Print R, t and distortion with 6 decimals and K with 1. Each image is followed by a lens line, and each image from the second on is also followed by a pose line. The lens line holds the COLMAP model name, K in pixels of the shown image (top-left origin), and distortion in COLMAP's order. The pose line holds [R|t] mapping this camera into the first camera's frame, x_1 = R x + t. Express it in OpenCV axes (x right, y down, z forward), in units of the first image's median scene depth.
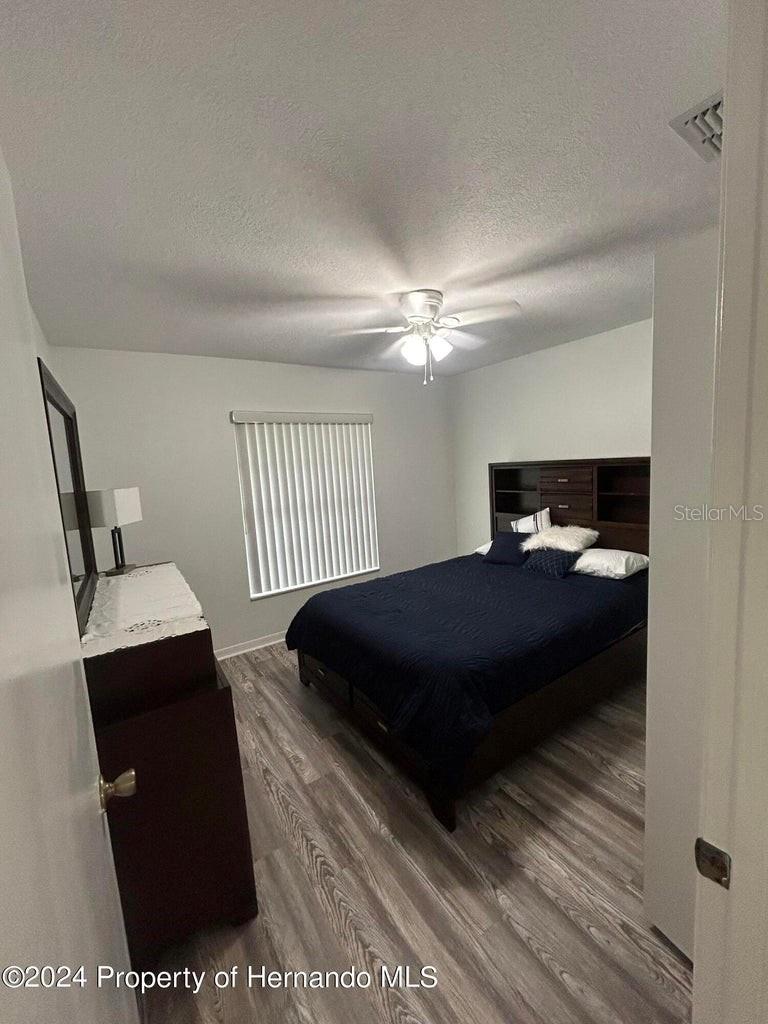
lens RADIAL K [[415.6, 0, 392.0], [0, 415.6, 513.6], [0, 0, 1]] dist [-0.002642, 0.000396]
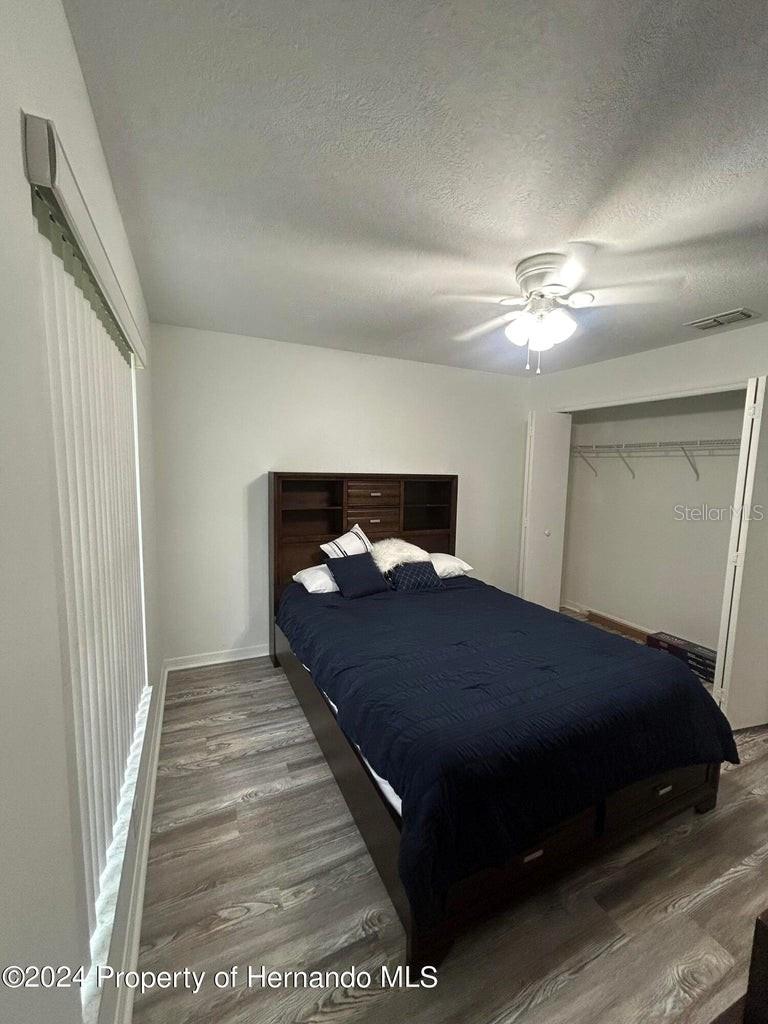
lens RADIAL K [[415.6, 0, 384.5], [0, 415.6, 507.6], [0, 0, 1]] dist [-0.002642, 0.000396]
pose [[0.168811, -0.026120, 0.985302, -0.650595], [0.096617, 0.995273, 0.009831, -0.067614], [-0.980902, 0.093537, 0.170536, 0.976963]]
